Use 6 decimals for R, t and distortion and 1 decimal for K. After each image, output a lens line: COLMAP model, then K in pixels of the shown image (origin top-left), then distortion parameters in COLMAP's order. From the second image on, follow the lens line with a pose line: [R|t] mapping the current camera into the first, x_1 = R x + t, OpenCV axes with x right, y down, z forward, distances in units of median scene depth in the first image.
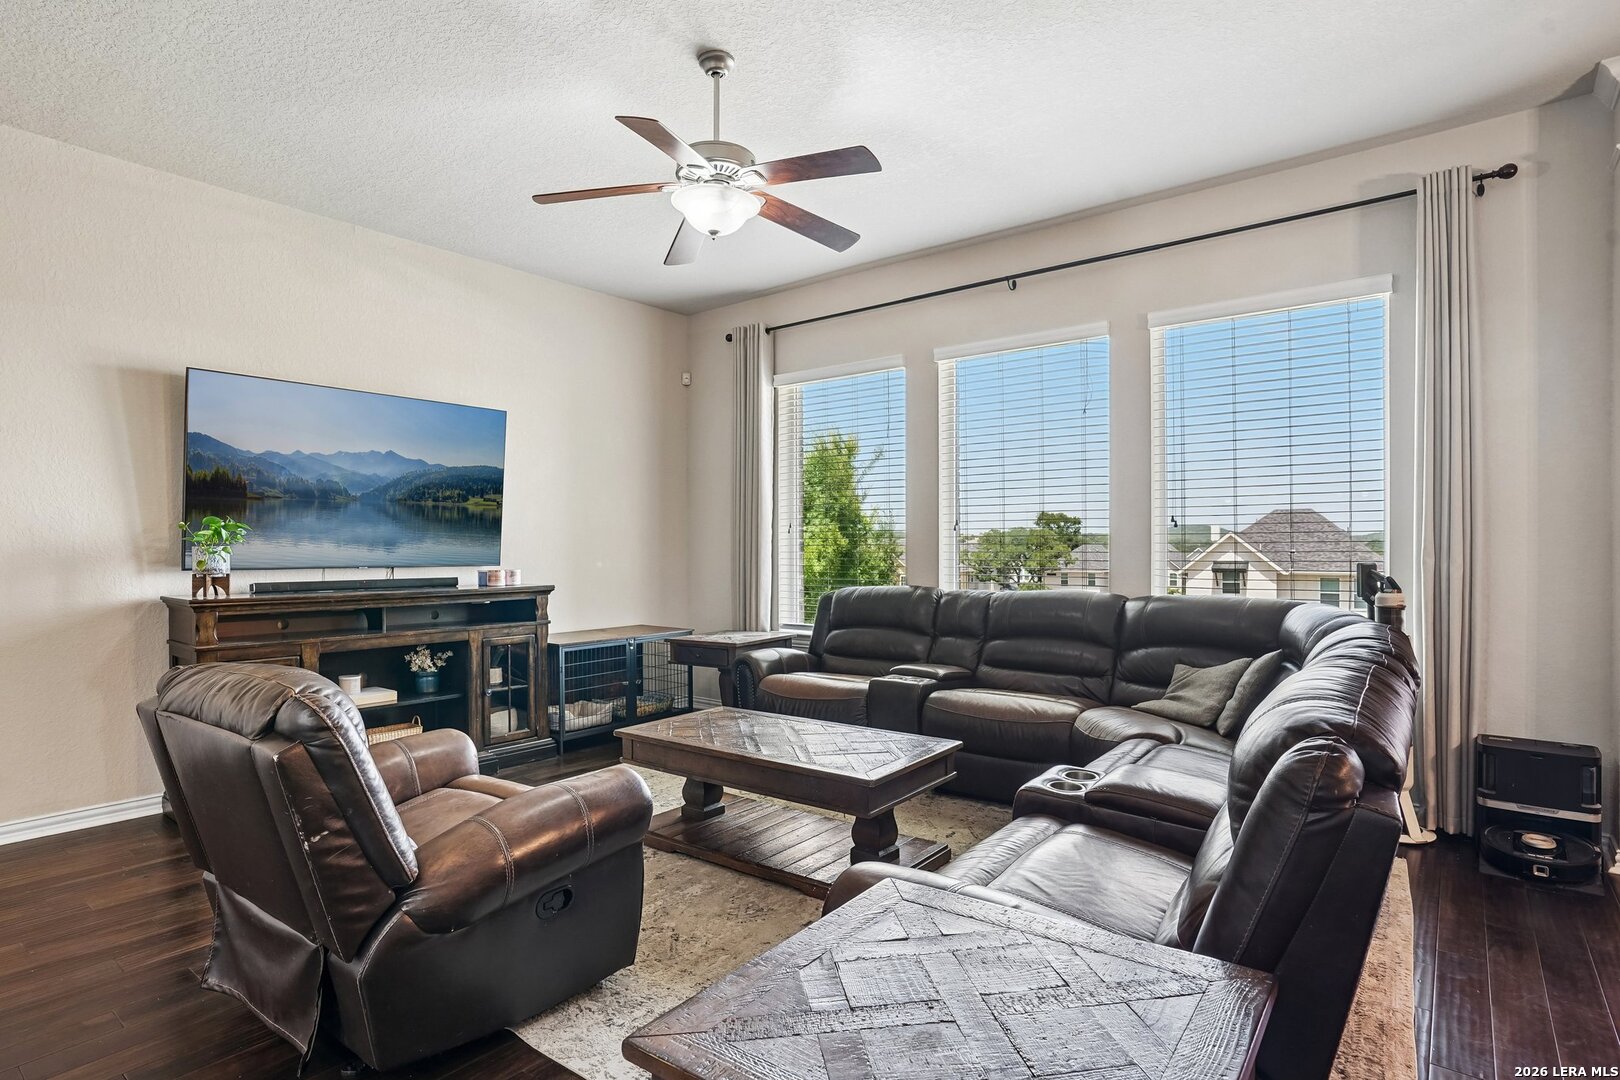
lens RADIAL K [[826.5, 0, 796.6], [0, 826.5, 550.5], [0, 0, 1]] dist [-0.038118, -0.000373]
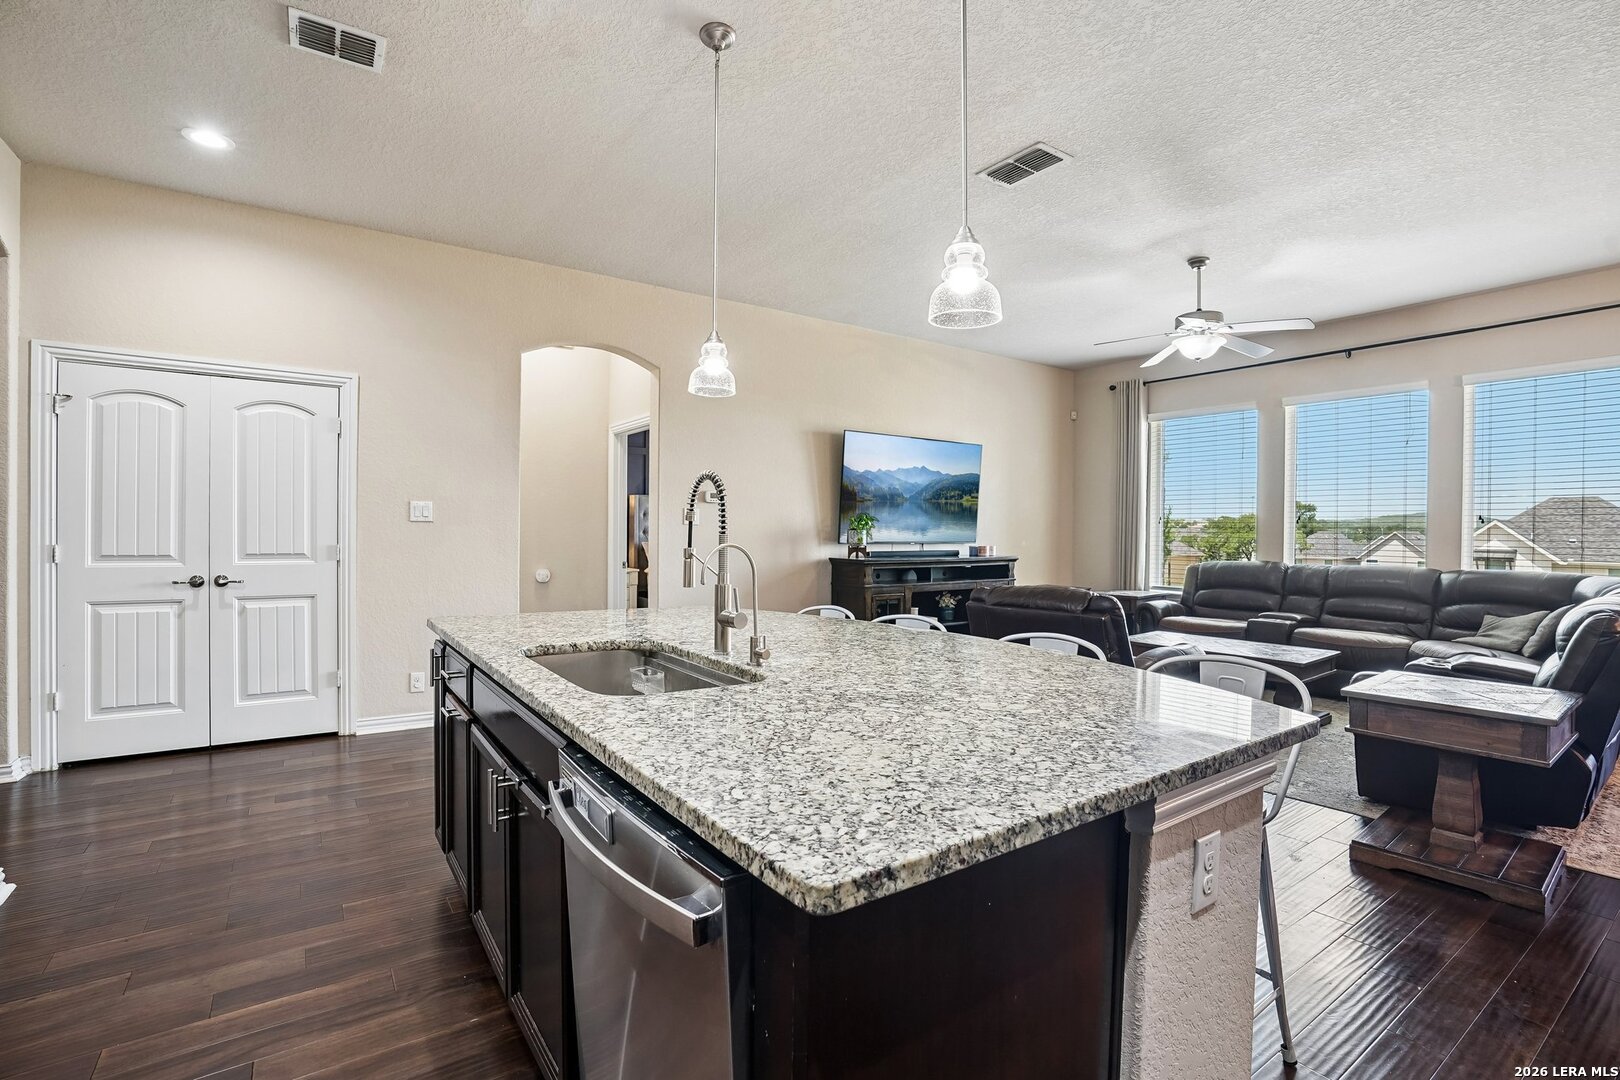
lens RADIAL K [[763.1, 0, 824.7], [0, 763.1, 534.5], [0, 0, 1]] dist [0.000043, 0.002529]
pose [[0.974619, 0.011228, -0.223587, -0.352324], [-0.010645, 0.999936, 0.003812, -0.001069], [0.223615, -0.001335, 0.974677, -0.552071]]
